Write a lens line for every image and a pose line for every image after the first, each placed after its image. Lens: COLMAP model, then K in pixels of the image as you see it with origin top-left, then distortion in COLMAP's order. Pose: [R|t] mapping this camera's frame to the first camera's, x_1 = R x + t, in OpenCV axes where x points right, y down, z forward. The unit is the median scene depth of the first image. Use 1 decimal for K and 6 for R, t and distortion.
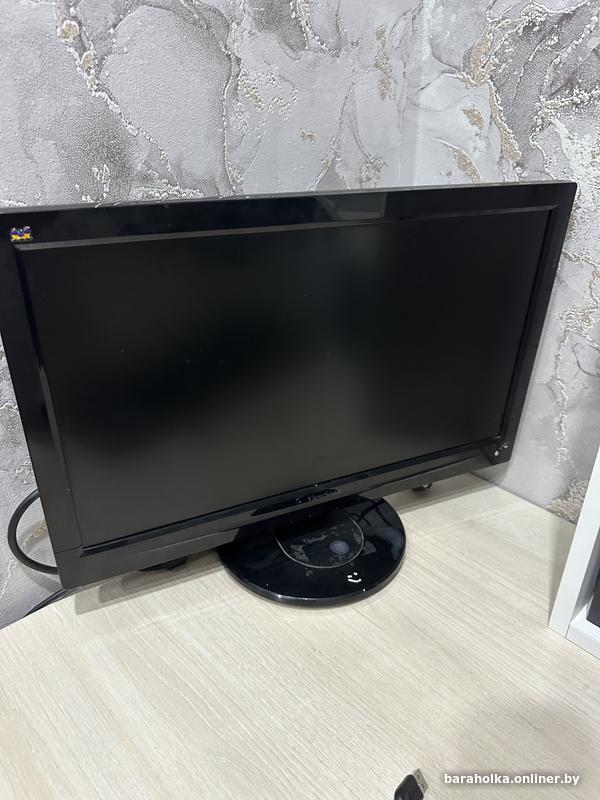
lens RADIAL K [[581.7, 0, 313.1], [0, 581.7, 391.6], [0, 0, 1]] dist [-0.019260, -0.006396]
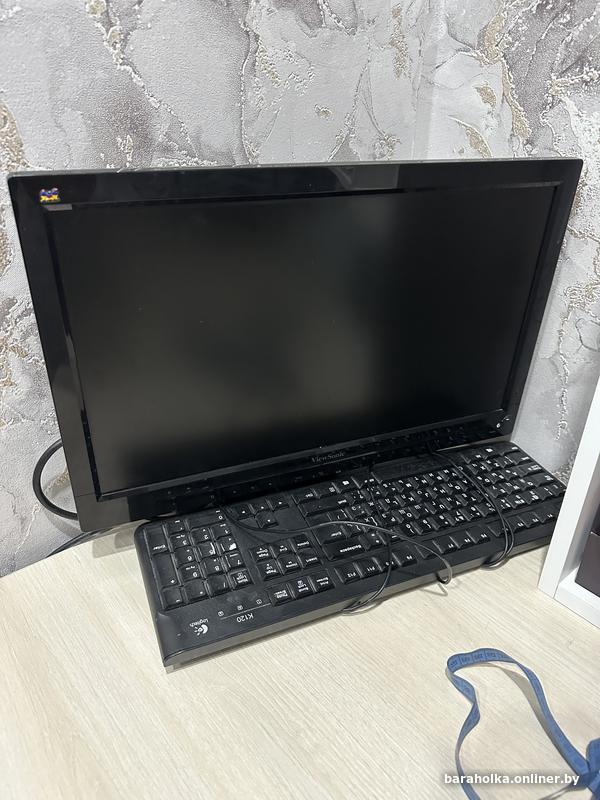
lens RADIAL K [[581.7, 0, 308.7], [0, 581.7, 394.9], [0, 0, 1]] dist [-0.019260, -0.006396]
pose [[0.998469, 0.030130, -0.046391, 0.031757], [-0.028974, 0.999257, 0.025408, 0.043412], [0.047122, -0.024025, 0.998600, -0.052800]]
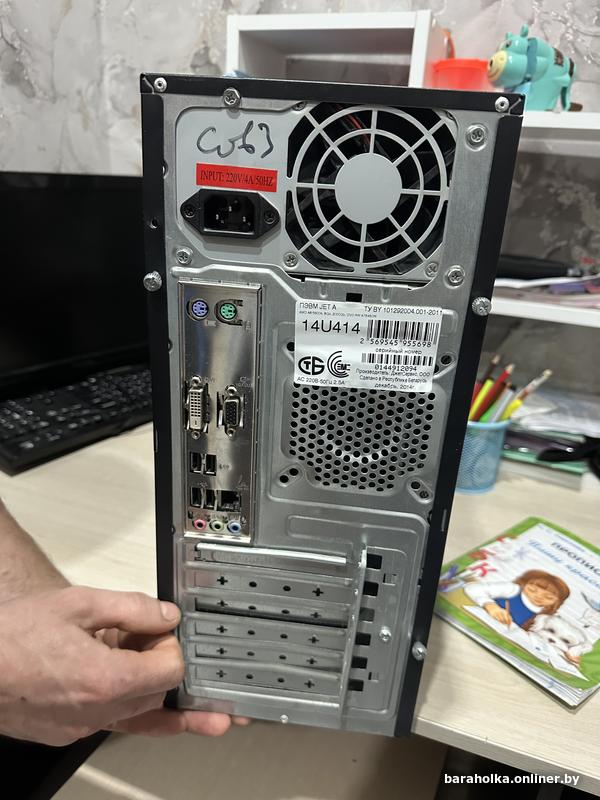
lens RADIAL K [[581.7, 0, 297.2], [0, 581.7, 399.6], [0, 0, 1]] dist [-0.019260, -0.006396]
pose [[0.897519, -0.130089, 0.421350, -0.155514], [0.163579, 0.985541, -0.044161, 0.498145], [-0.409513, 0.108559, 0.905822, -0.775094]]
